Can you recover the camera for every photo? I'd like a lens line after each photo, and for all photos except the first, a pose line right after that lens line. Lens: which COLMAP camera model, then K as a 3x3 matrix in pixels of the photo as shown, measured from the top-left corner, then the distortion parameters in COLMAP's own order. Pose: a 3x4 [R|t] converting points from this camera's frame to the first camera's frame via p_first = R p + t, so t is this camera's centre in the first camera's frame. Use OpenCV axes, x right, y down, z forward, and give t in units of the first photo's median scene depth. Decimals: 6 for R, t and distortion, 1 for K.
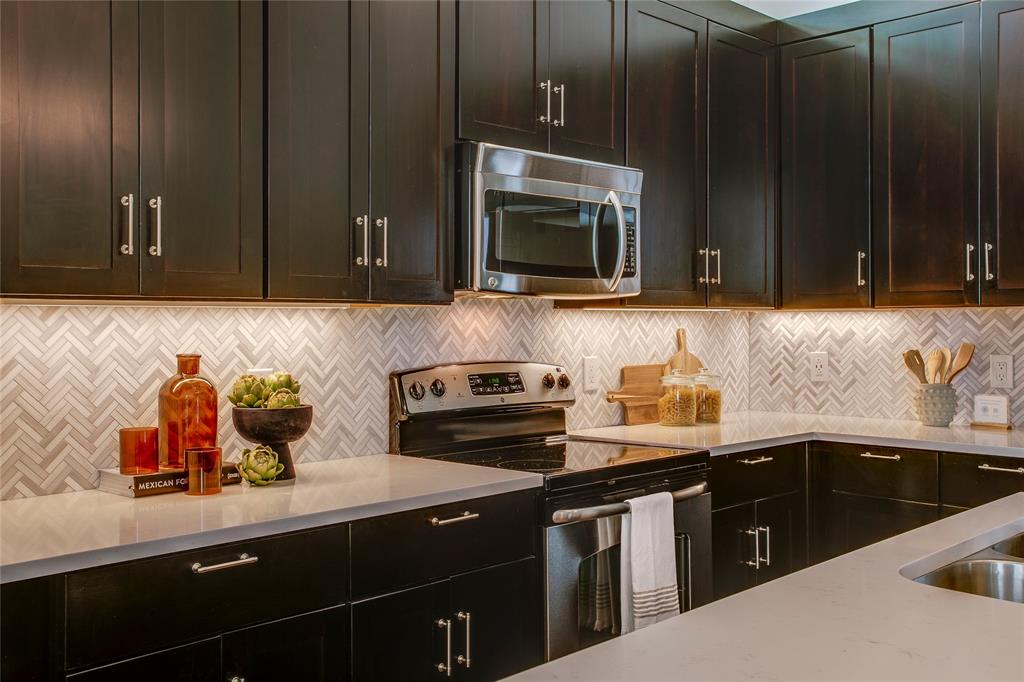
lens RADIAL K [[997.1, 0, 511.0], [0, 997.1, 313.5], [0, 0, 1]] dist [0.053622, 0.000000]
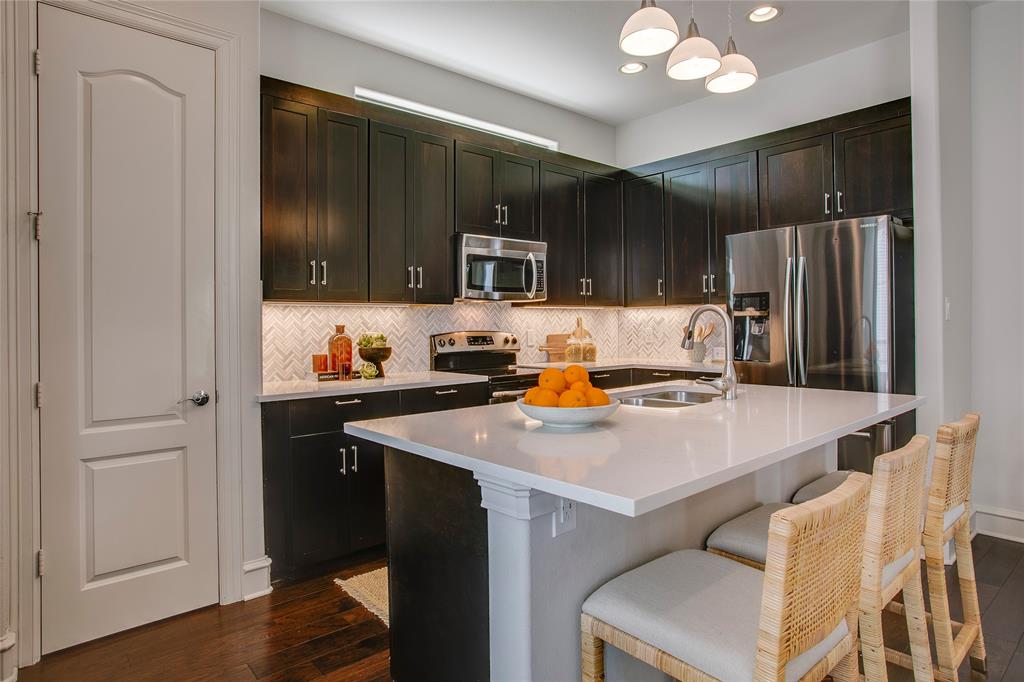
lens RADIAL K [[569.3, 0, 498.5], [0, 569.3, 319.3], [0, 0, 1]] dist [-0.014825, 0.010164]
pose [[0.995705, -0.007244, -0.092296, 0.150752], [0.007494, 0.999969, 0.002356, 0.021187], [0.092276, -0.003037, 0.995729, -0.269581]]
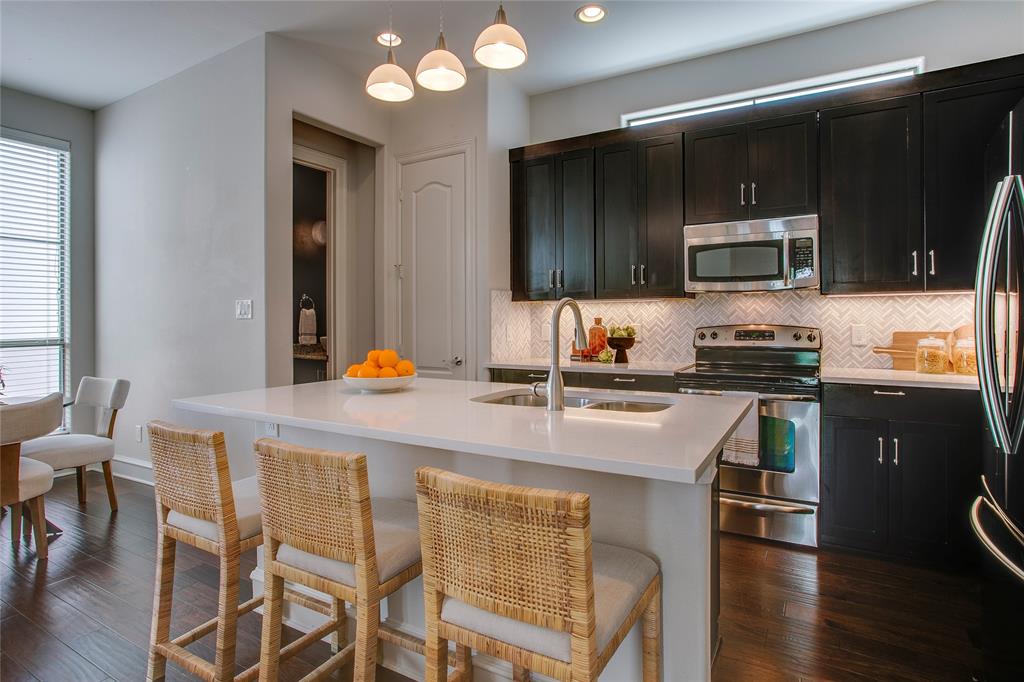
lens RADIAL K [[524.3, 0, 529.9], [0, 524.3, 312.7], [0, 0, 1]] dist [-0.025820, 0.016782]
pose [[0.291663, -0.008844, -0.956480, 0.904263], [0.014689, 0.999881, -0.004766, 0.024143], [0.956408, -0.012660, 0.291758, 0.278733]]
